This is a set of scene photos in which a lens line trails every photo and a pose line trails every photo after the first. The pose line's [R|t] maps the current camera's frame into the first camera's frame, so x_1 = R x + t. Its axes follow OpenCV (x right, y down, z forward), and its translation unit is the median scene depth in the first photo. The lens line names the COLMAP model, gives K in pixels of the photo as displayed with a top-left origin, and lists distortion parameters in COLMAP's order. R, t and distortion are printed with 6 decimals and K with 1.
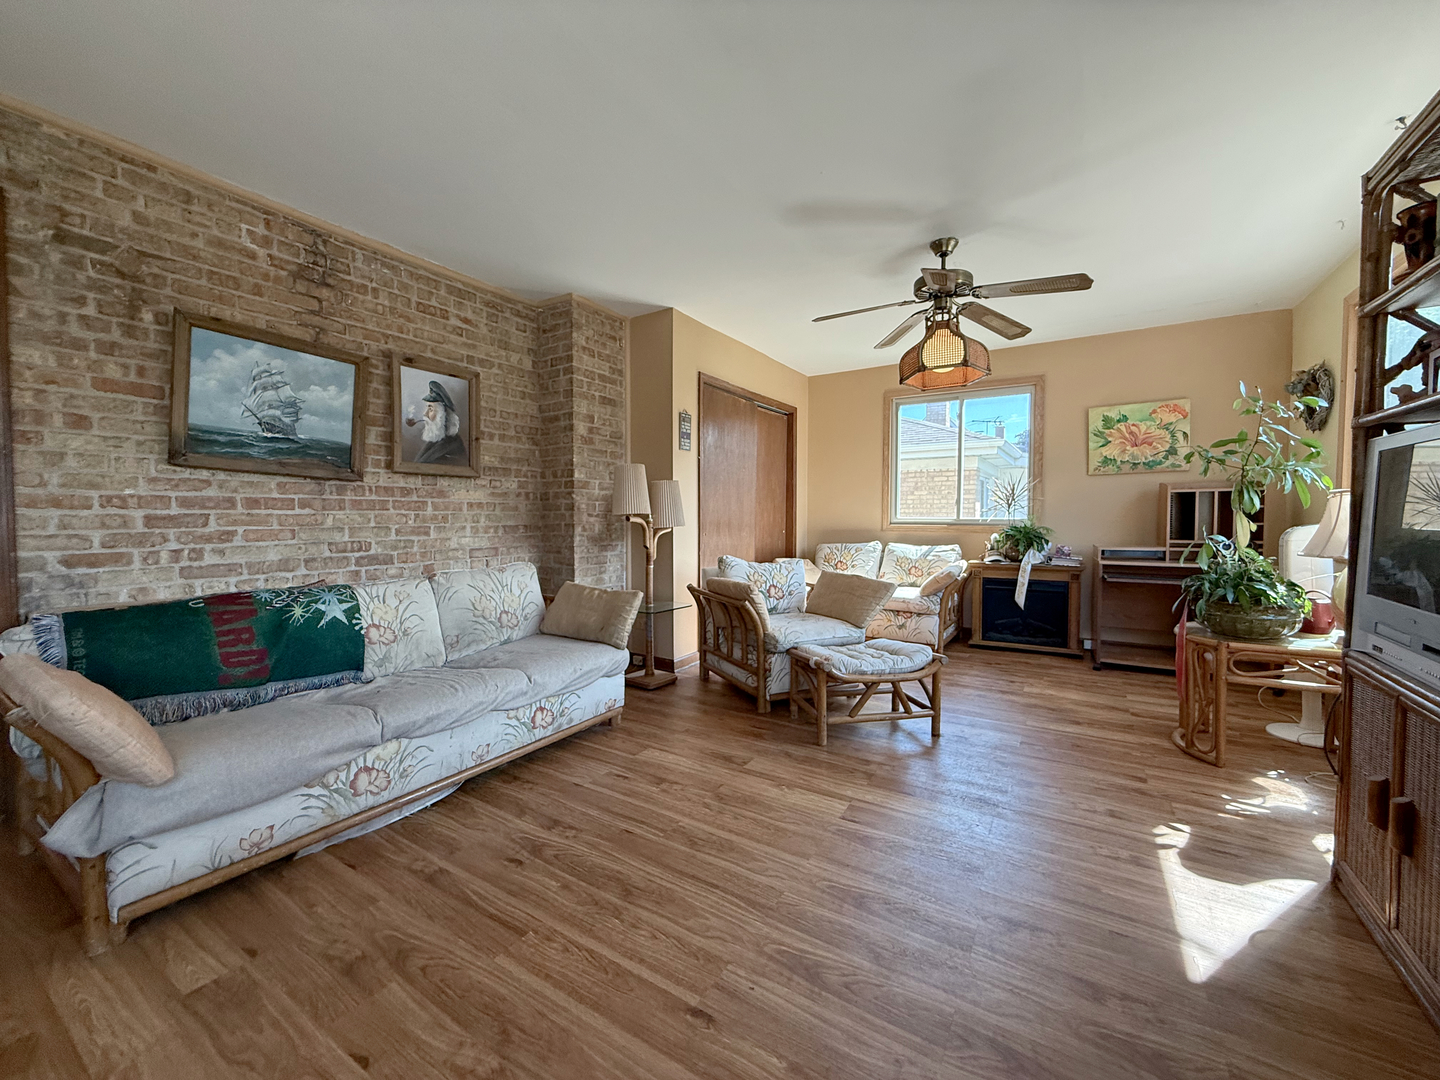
lens RADIAL K [[573.3, 0, 717.7], [0, 573.3, 538.9], [0, 0, 1]] dist [-0.001834, -0.000143]
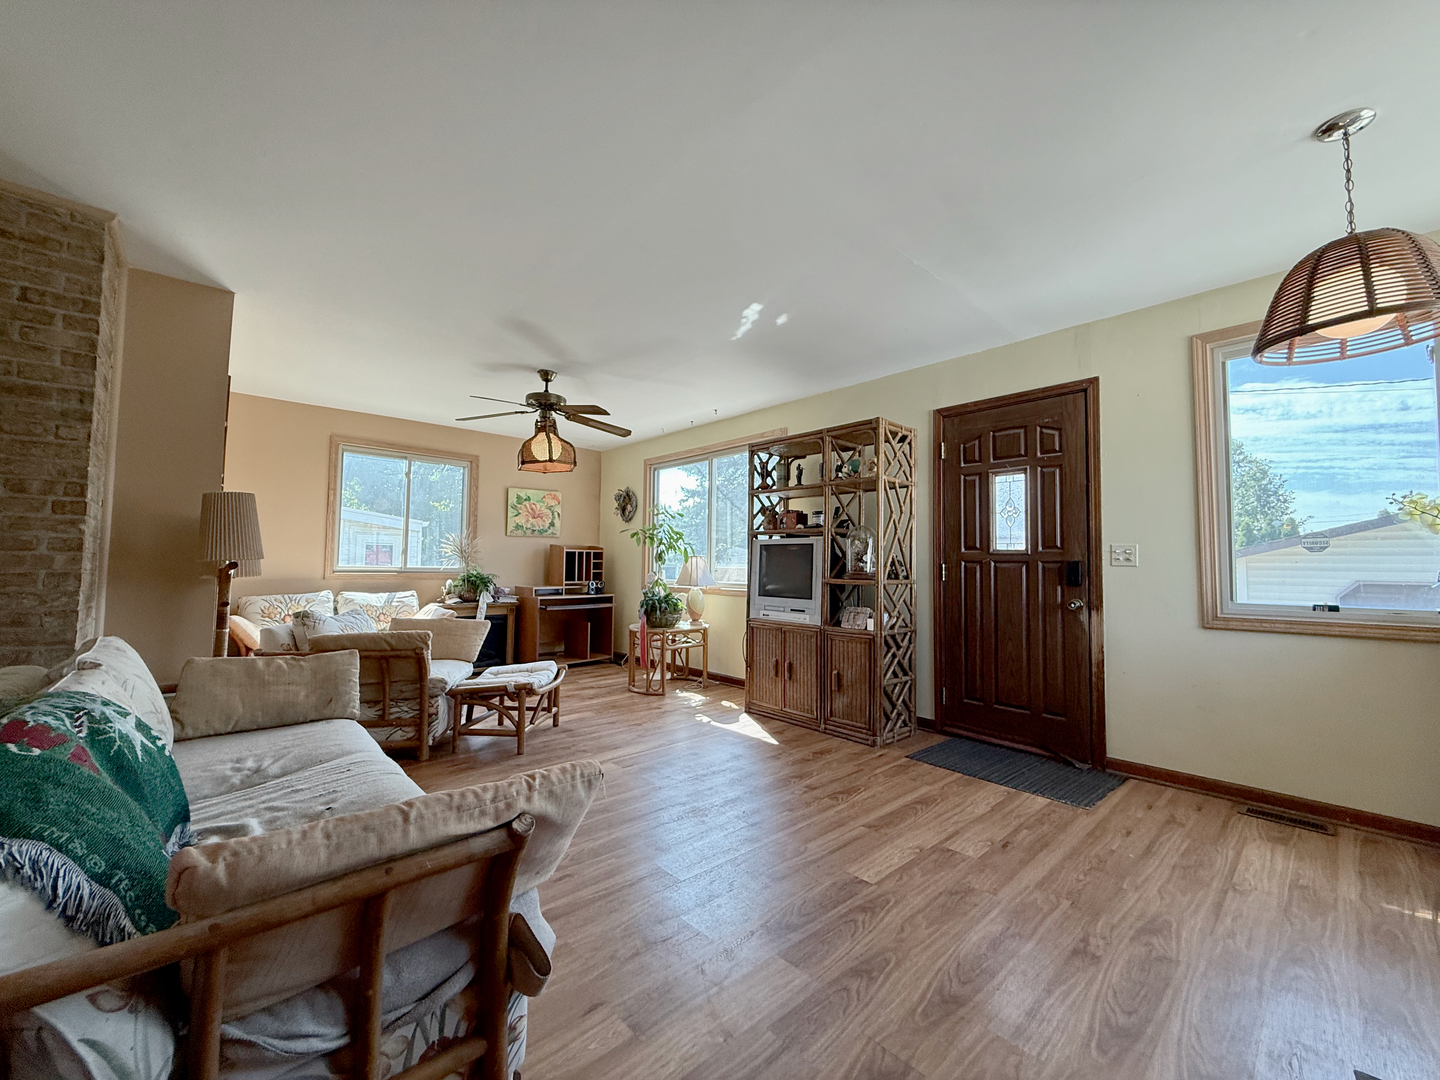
lens RADIAL K [[573.3, 0, 717.7], [0, 573.3, 538.9], [0, 0, 1]] dist [-0.001834, -0.000143]
pose [[0.267057, 0.052320, 0.962259, -0.620607], [0.028254, 0.997671, -0.062087, -0.005392], [-0.963266, 0.043769, 0.264957, 0.176466]]
